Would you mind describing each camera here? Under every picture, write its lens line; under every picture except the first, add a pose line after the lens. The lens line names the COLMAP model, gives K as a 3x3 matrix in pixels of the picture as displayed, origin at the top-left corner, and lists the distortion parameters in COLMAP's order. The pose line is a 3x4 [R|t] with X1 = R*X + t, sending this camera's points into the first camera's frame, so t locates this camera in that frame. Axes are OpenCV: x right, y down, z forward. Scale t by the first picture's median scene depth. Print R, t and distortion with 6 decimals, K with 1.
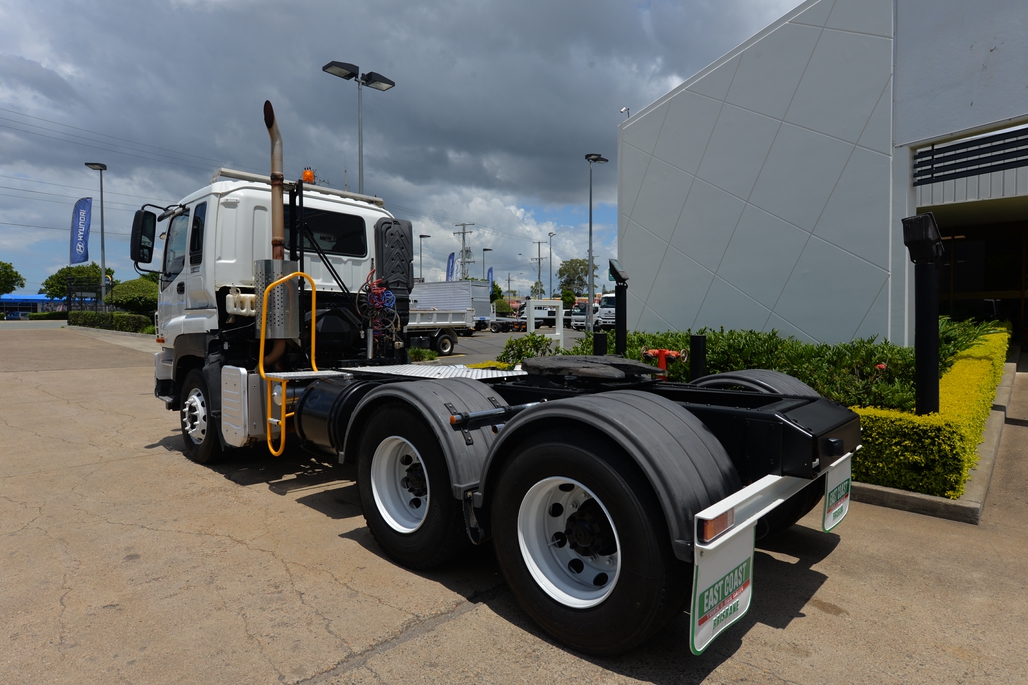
lens RADIAL K [[579.0, 0, 520.8], [0, 579.0, 343.4], [0, 0, 1]] dist [-0.012188, 0.003308]
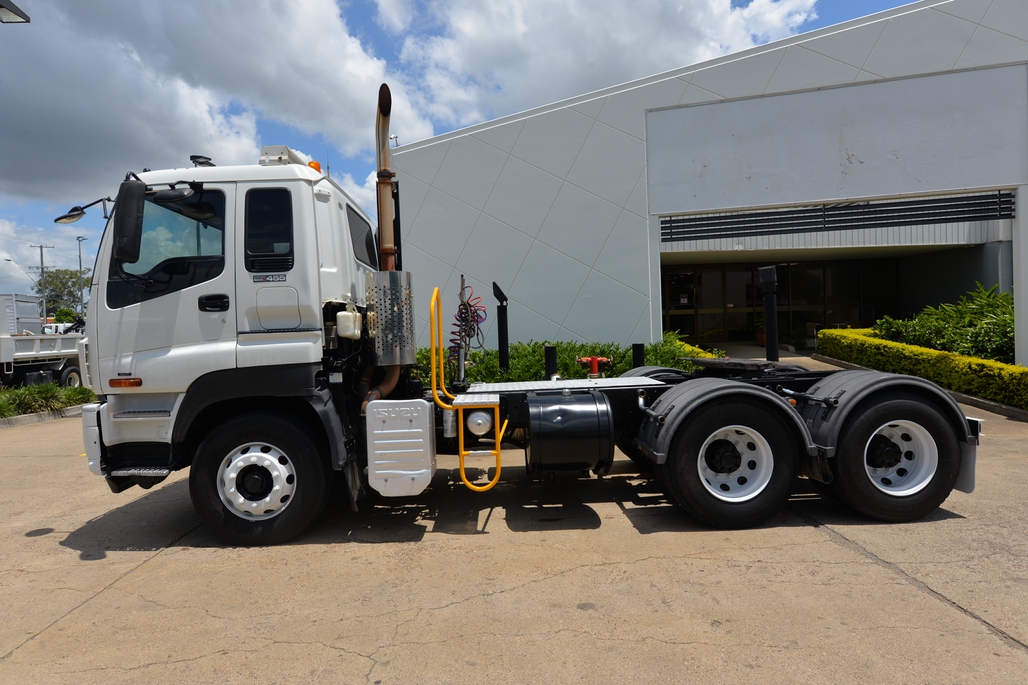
lens RADIAL K [[570.5, 0, 519.1], [0, 570.5, 342.6], [0, 0, 1]] dist [-0.023968, 0.013985]
pose [[0.708616, -0.035902, 0.704681, -0.963584], [0.059193, 0.998209, -0.008667, -0.024062], [-0.703107, 0.047854, 0.709472, 0.307258]]
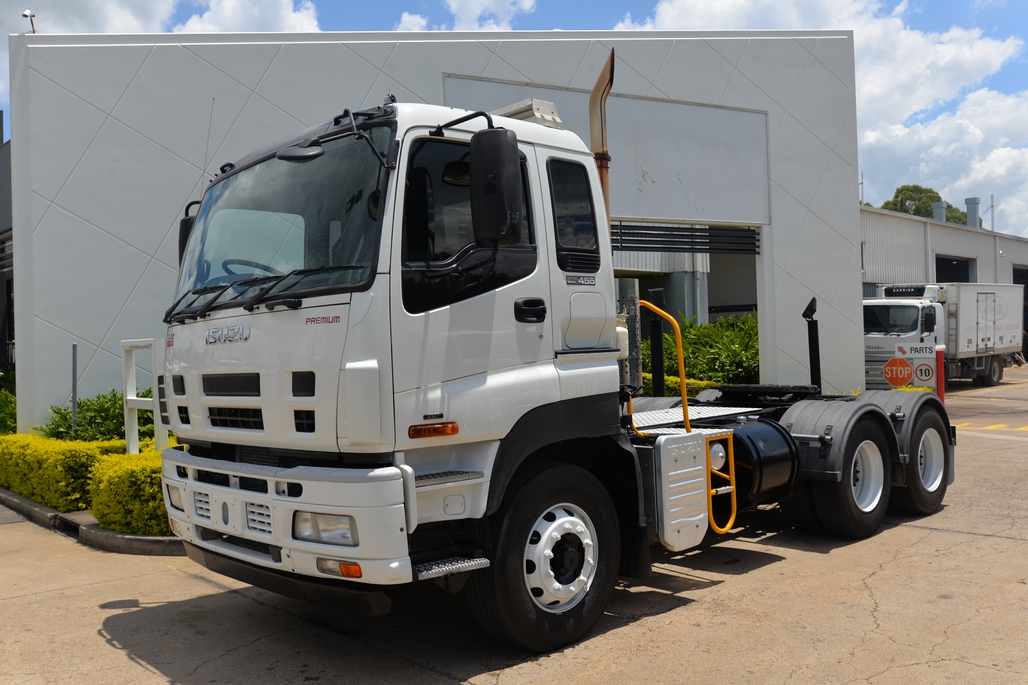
lens RADIAL K [[856.5, 0, 519.1], [0, 856.5, 352.2], [0, 0, 1]] dist [-0.003847, -0.011939]
pose [[0.071193, -0.005779, 0.997446, -1.565630], [0.069681, 0.997569, 0.000806, -0.072834], [-0.995026, 0.069446, 0.071422, 1.138306]]
